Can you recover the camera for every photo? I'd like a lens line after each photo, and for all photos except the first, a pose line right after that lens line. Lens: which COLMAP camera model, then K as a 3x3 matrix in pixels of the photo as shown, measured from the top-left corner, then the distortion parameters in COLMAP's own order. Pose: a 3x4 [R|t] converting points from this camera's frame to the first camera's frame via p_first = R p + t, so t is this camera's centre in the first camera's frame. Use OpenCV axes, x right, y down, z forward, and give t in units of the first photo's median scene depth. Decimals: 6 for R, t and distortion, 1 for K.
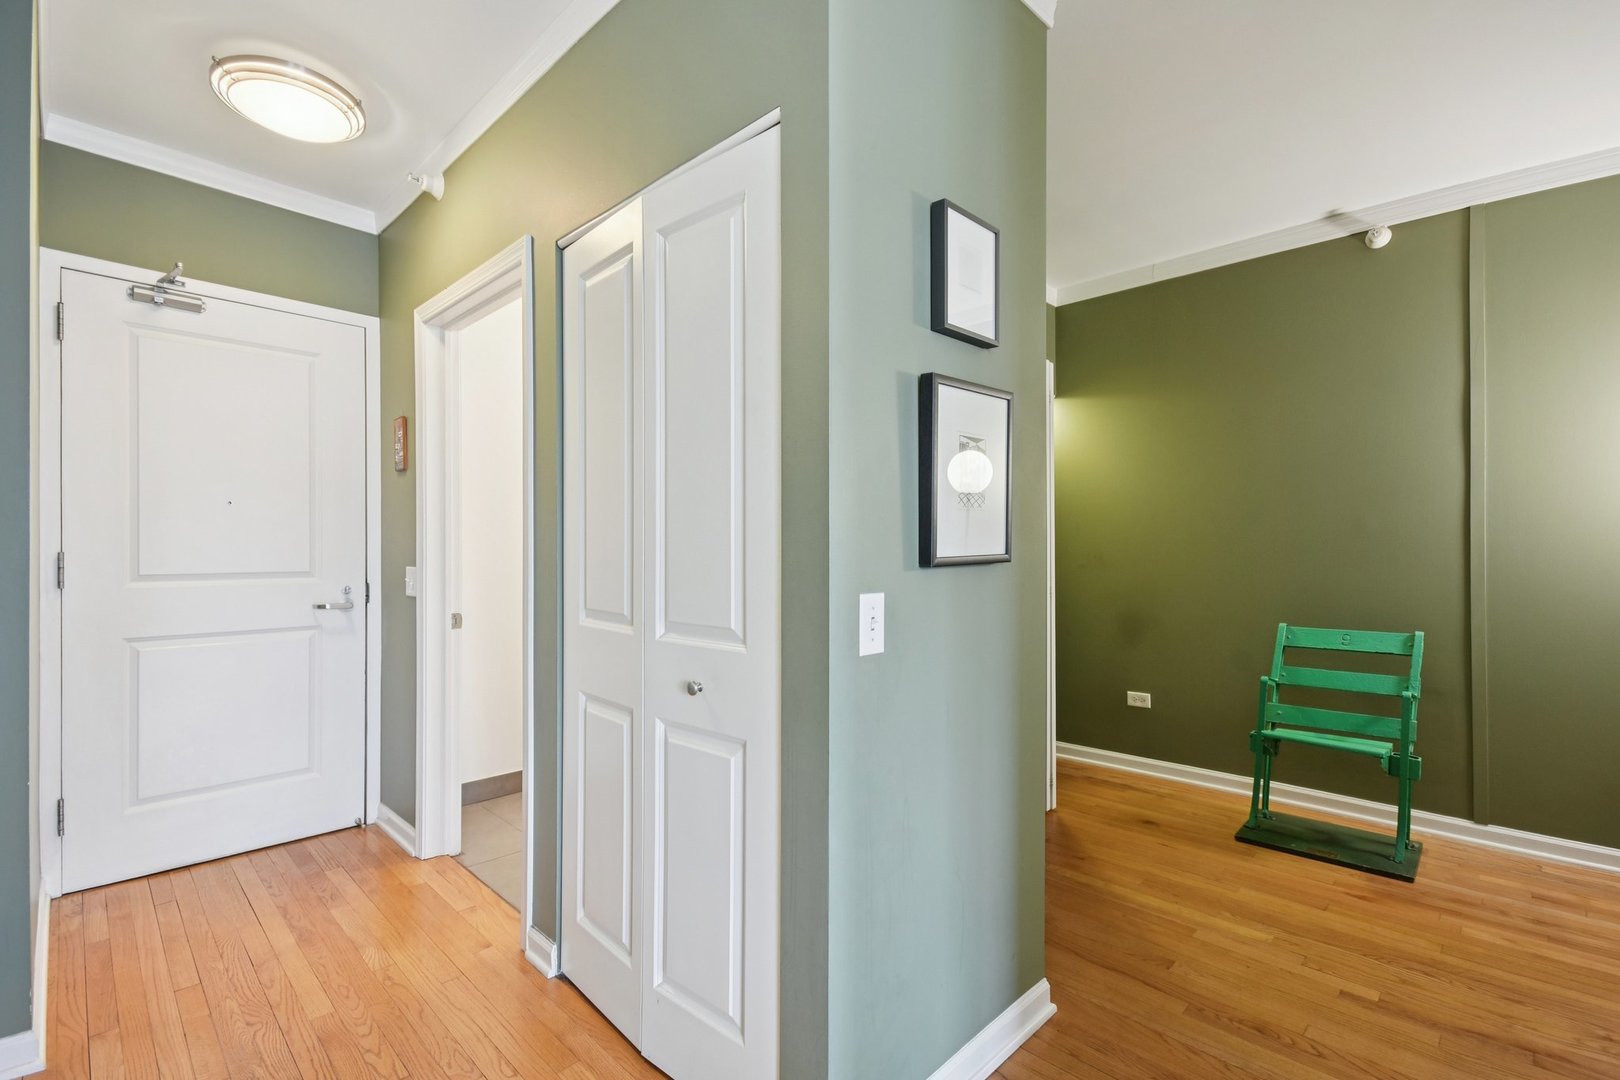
lens RADIAL K [[742.6, 0, 813.9], [0, 742.6, 548.8], [0, 0, 1]] dist [0.012191, -0.008157]
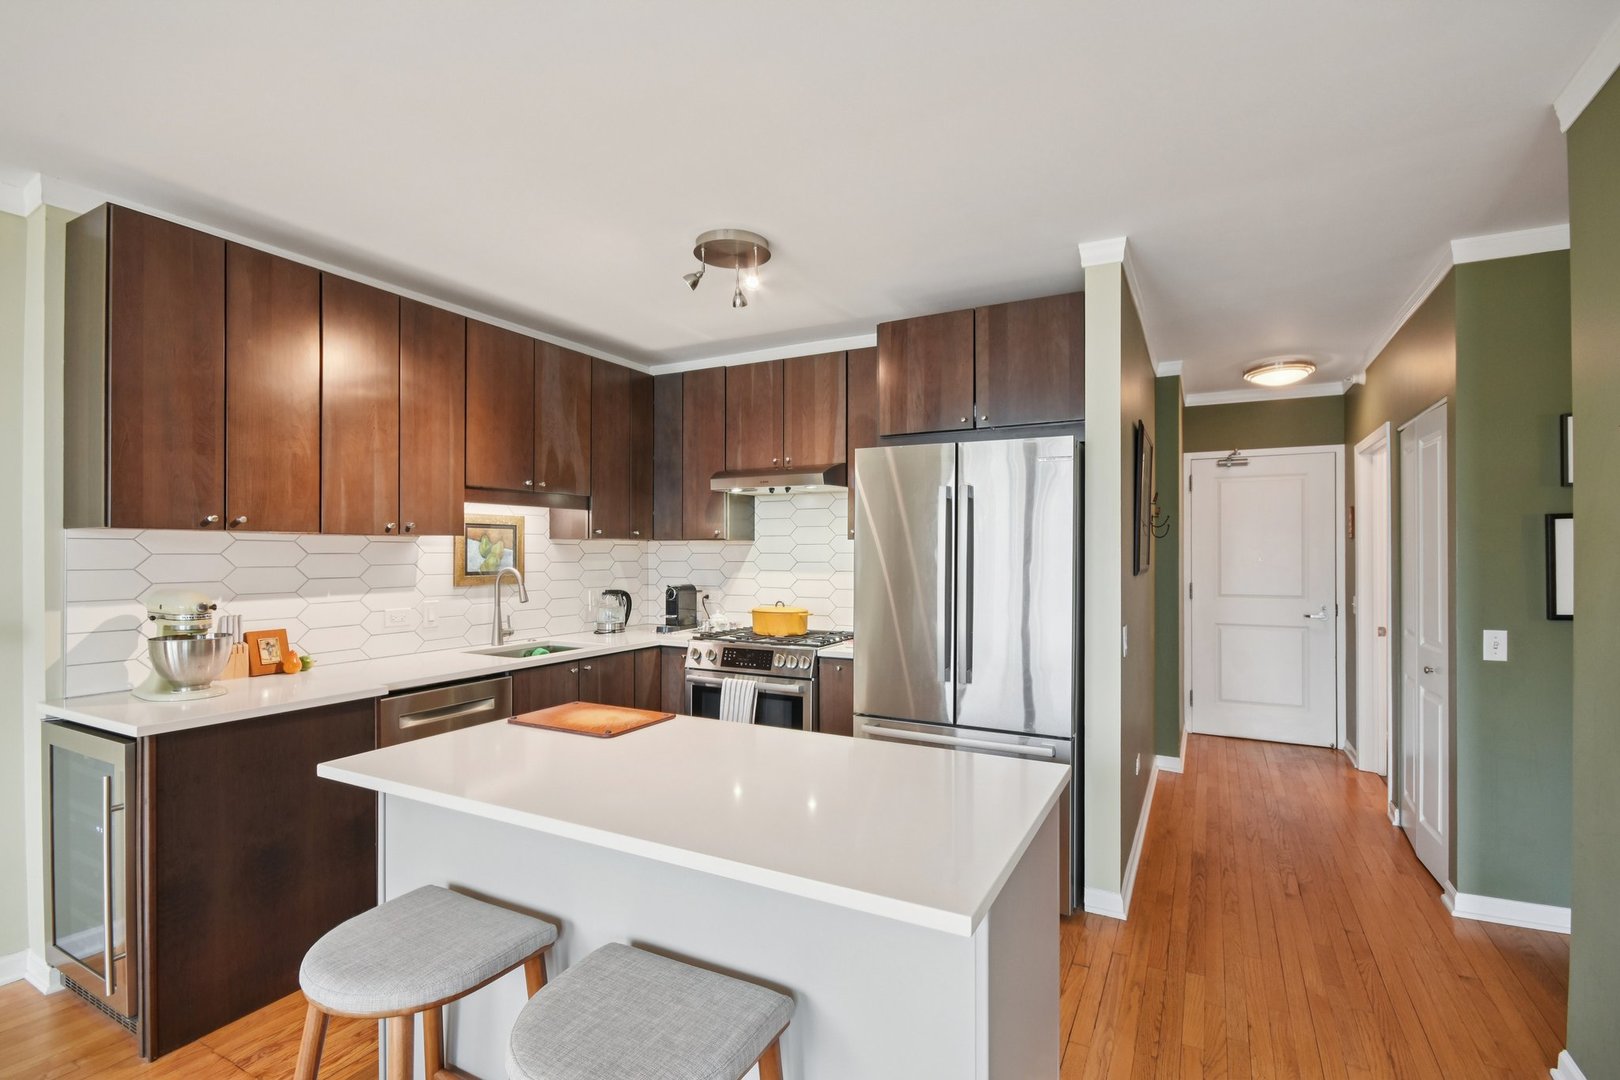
lens RADIAL K [[742.6, 0, 818.2], [0, 742.6, 548.4], [0, 0, 1]] dist [0.012191, -0.008157]
pose [[0.292312, -0.006645, -0.956300, 0.753596], [-0.003197, 0.999963, -0.007925, -0.071616], [0.956318, 0.005374, 0.292281, -0.687927]]
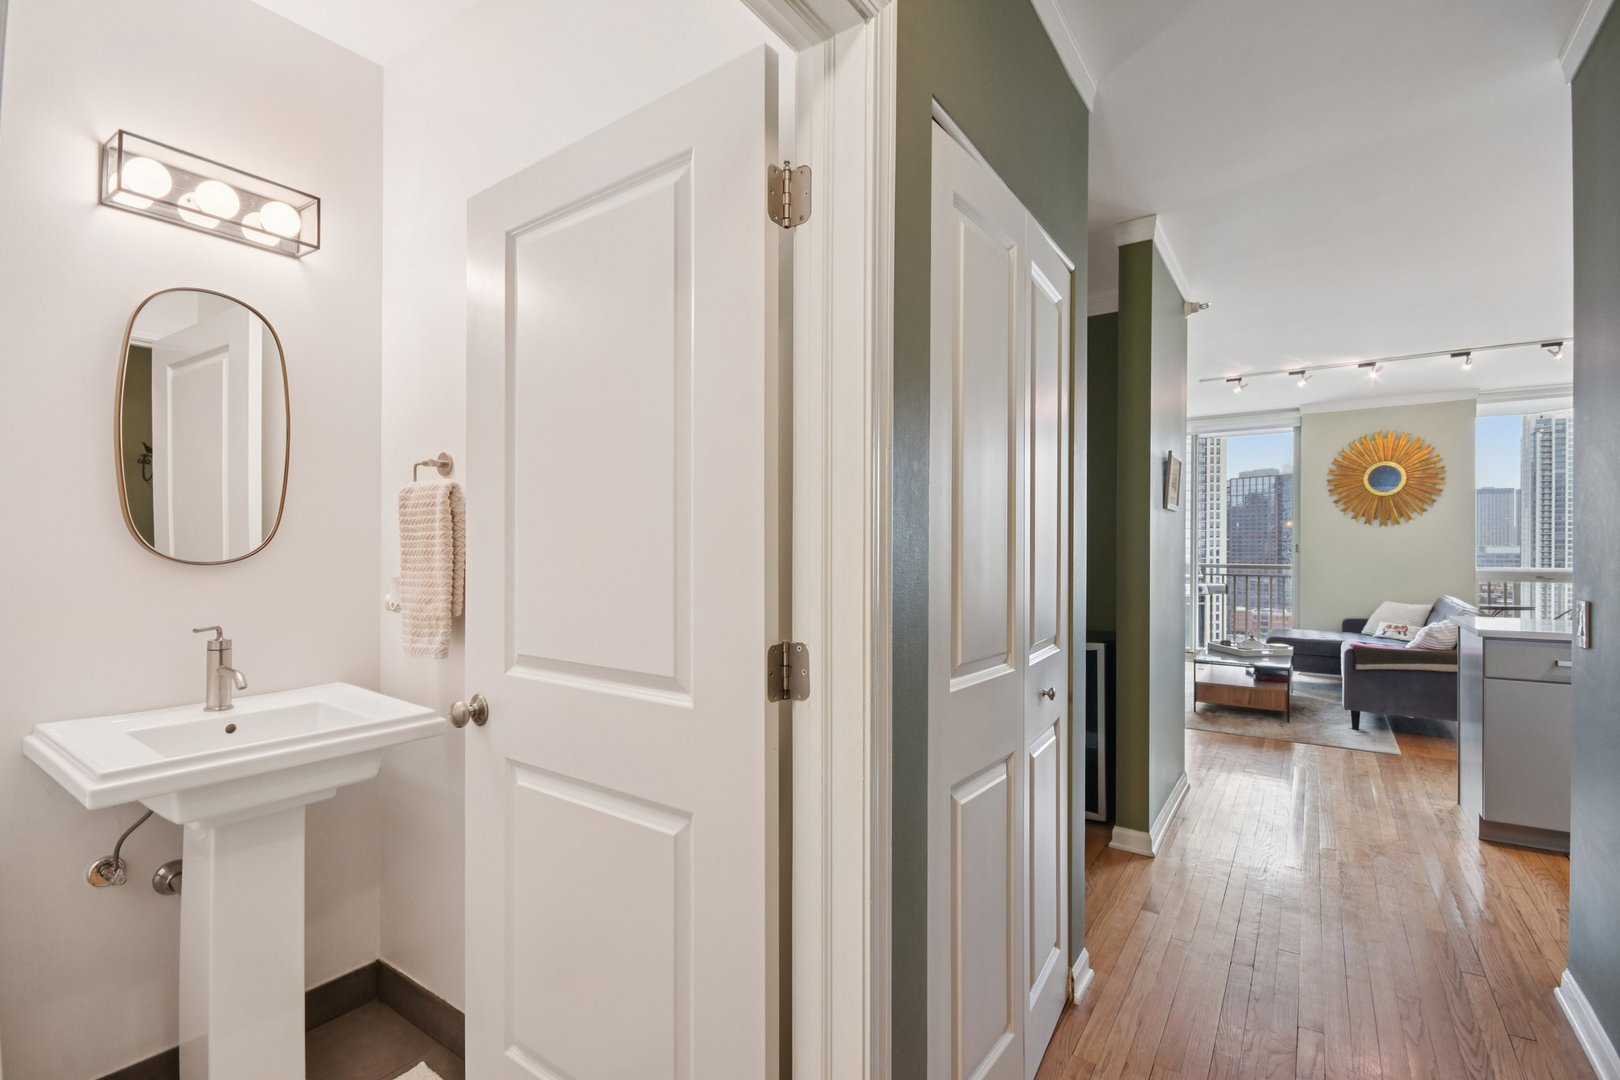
lens RADIAL K [[742.6, 0, 795.3], [0, 742.6, 546.6], [0, 0, 1]] dist [0.012191, -0.008157]
pose [[-0.184987, 0.000902, 0.982740, -0.741940], [0.005736, 0.999984, 0.000162, -0.024600], [-0.982724, 0.005667, -0.184989, 0.958067]]
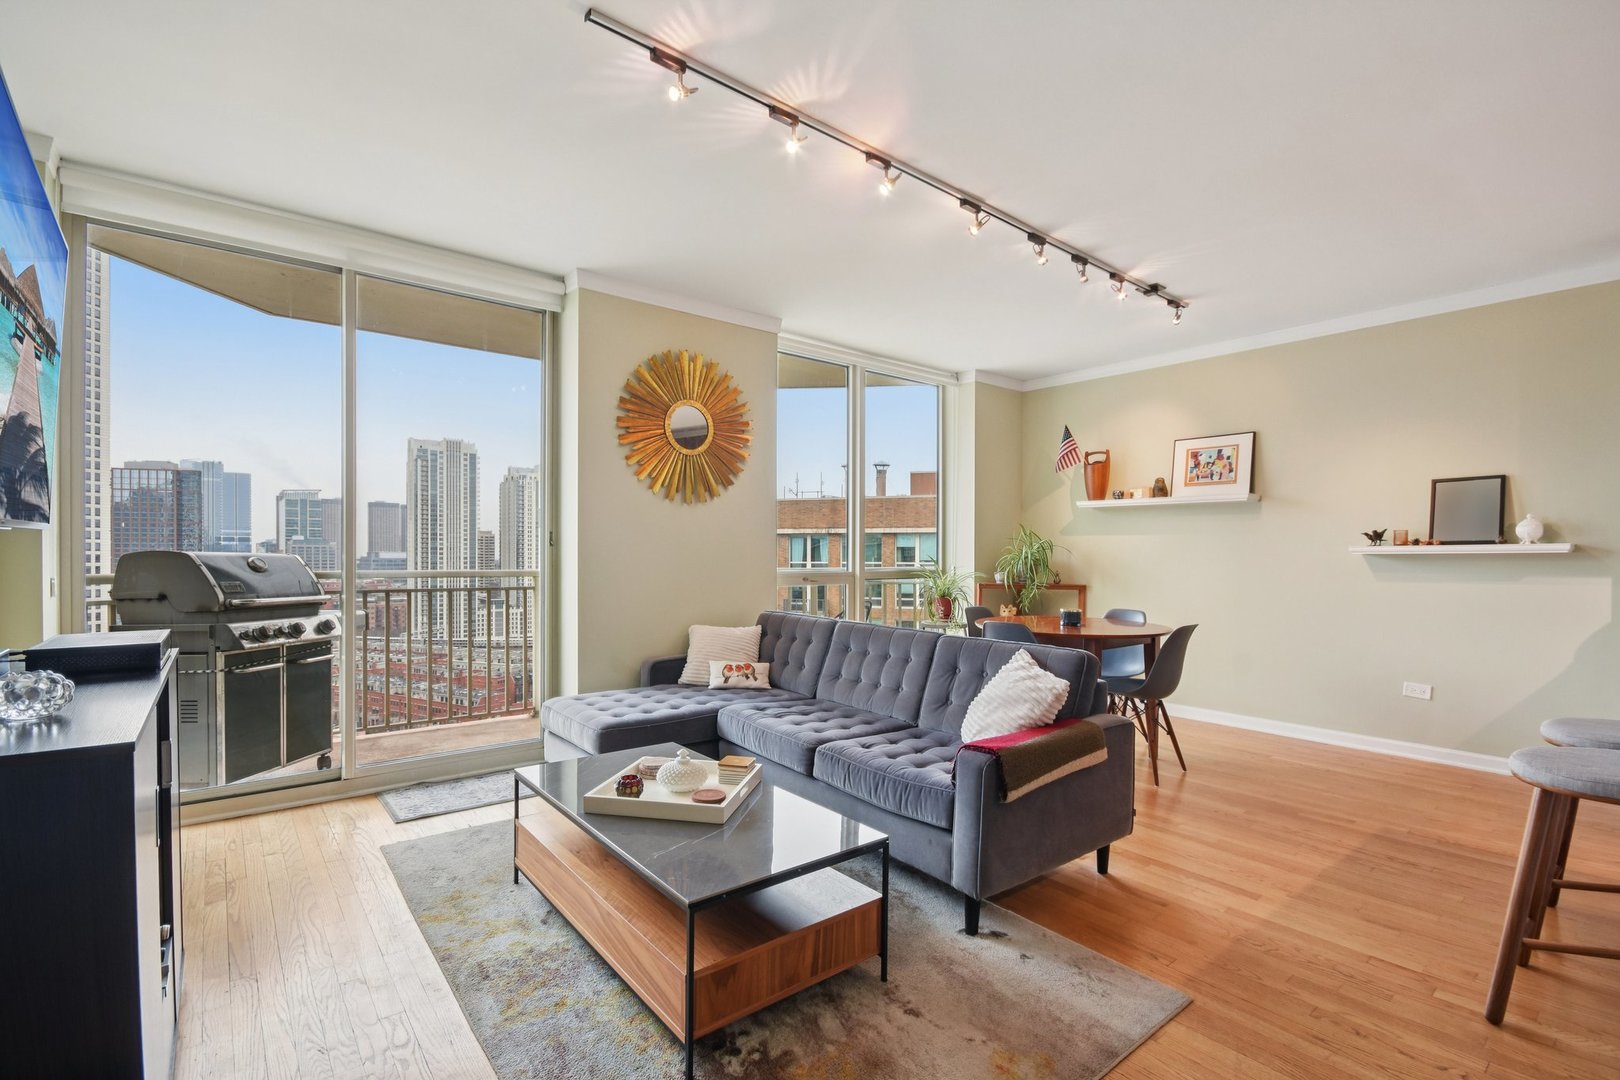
lens RADIAL K [[742.6, 0, 838.3], [0, 742.6, 550.4], [0, 0, 1]] dist [0.012191, -0.008157]
pose [[-0.996905, -0.004291, 0.078498, 0.936865], [-0.004442, 0.999989, -0.001754, 0.017145], [-0.078489, -0.002098, -0.996913, 0.061361]]
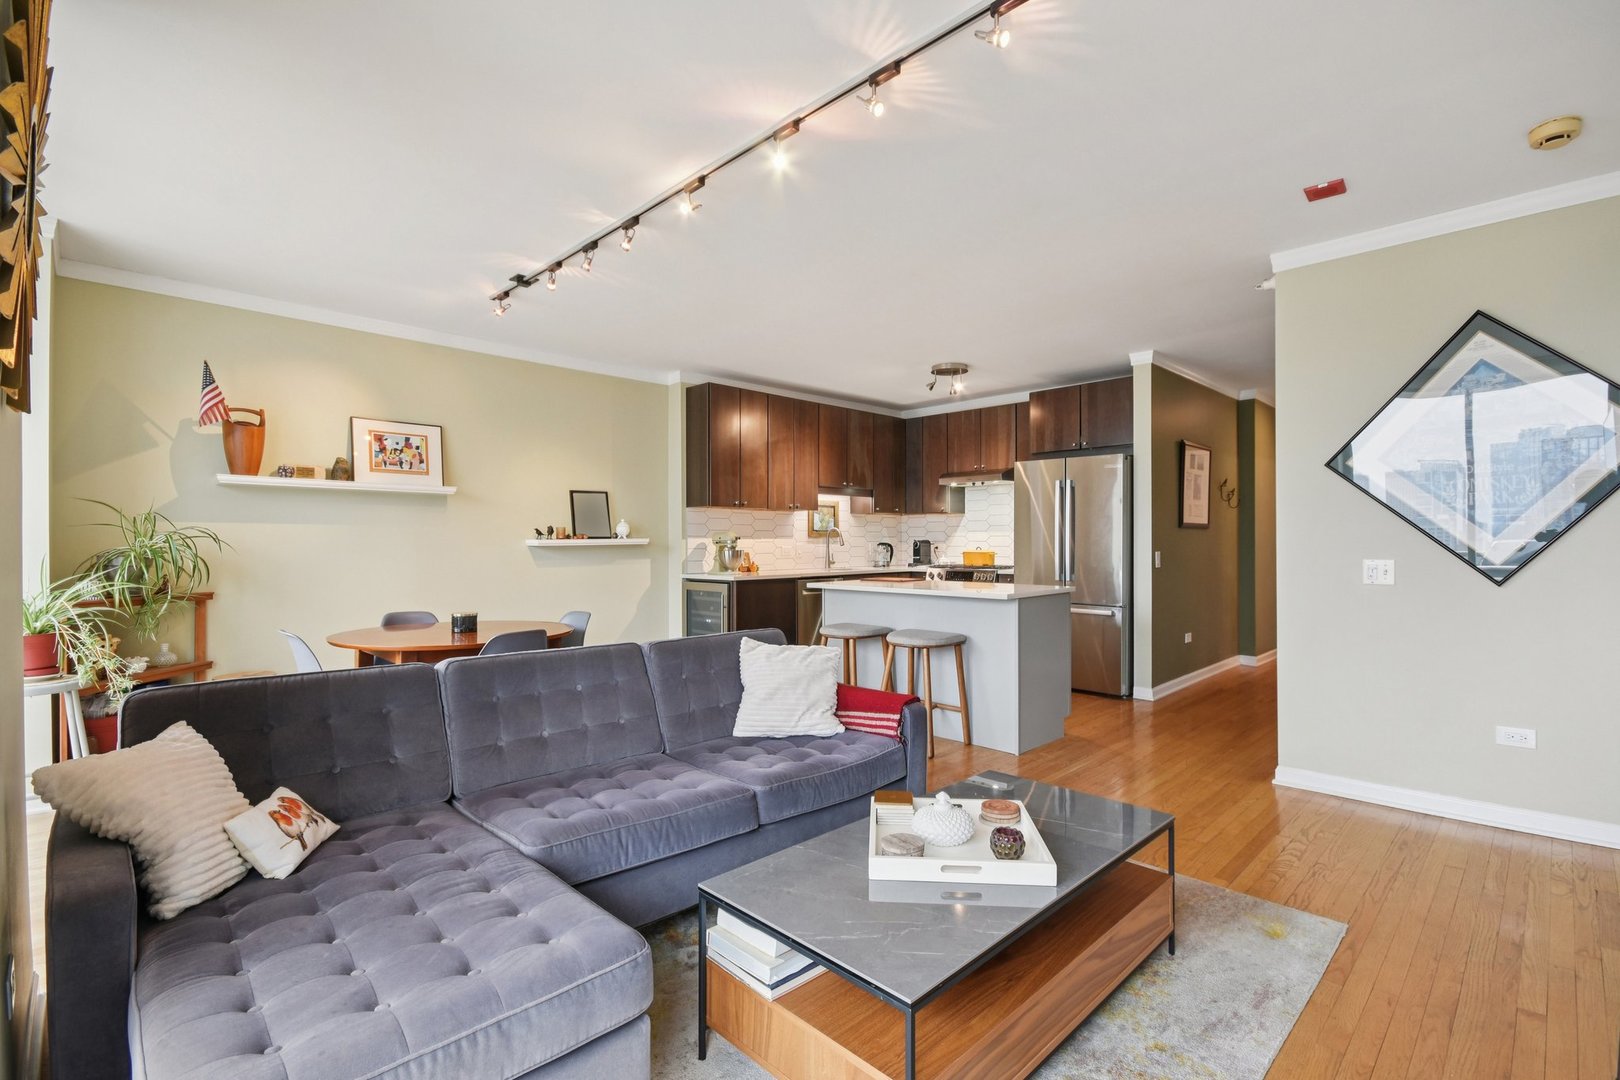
lens RADIAL K [[742.6, 0, 810.1], [0, 742.6, 531.6], [0, 0, 1]] dist [0.012191, -0.008157]
pose [[-0.015001, -0.015872, -0.999762, 1.915312], [-0.001682, 0.999873, -0.015848, 0.010638], [0.999886, 0.001444, -0.015026, -0.877501]]
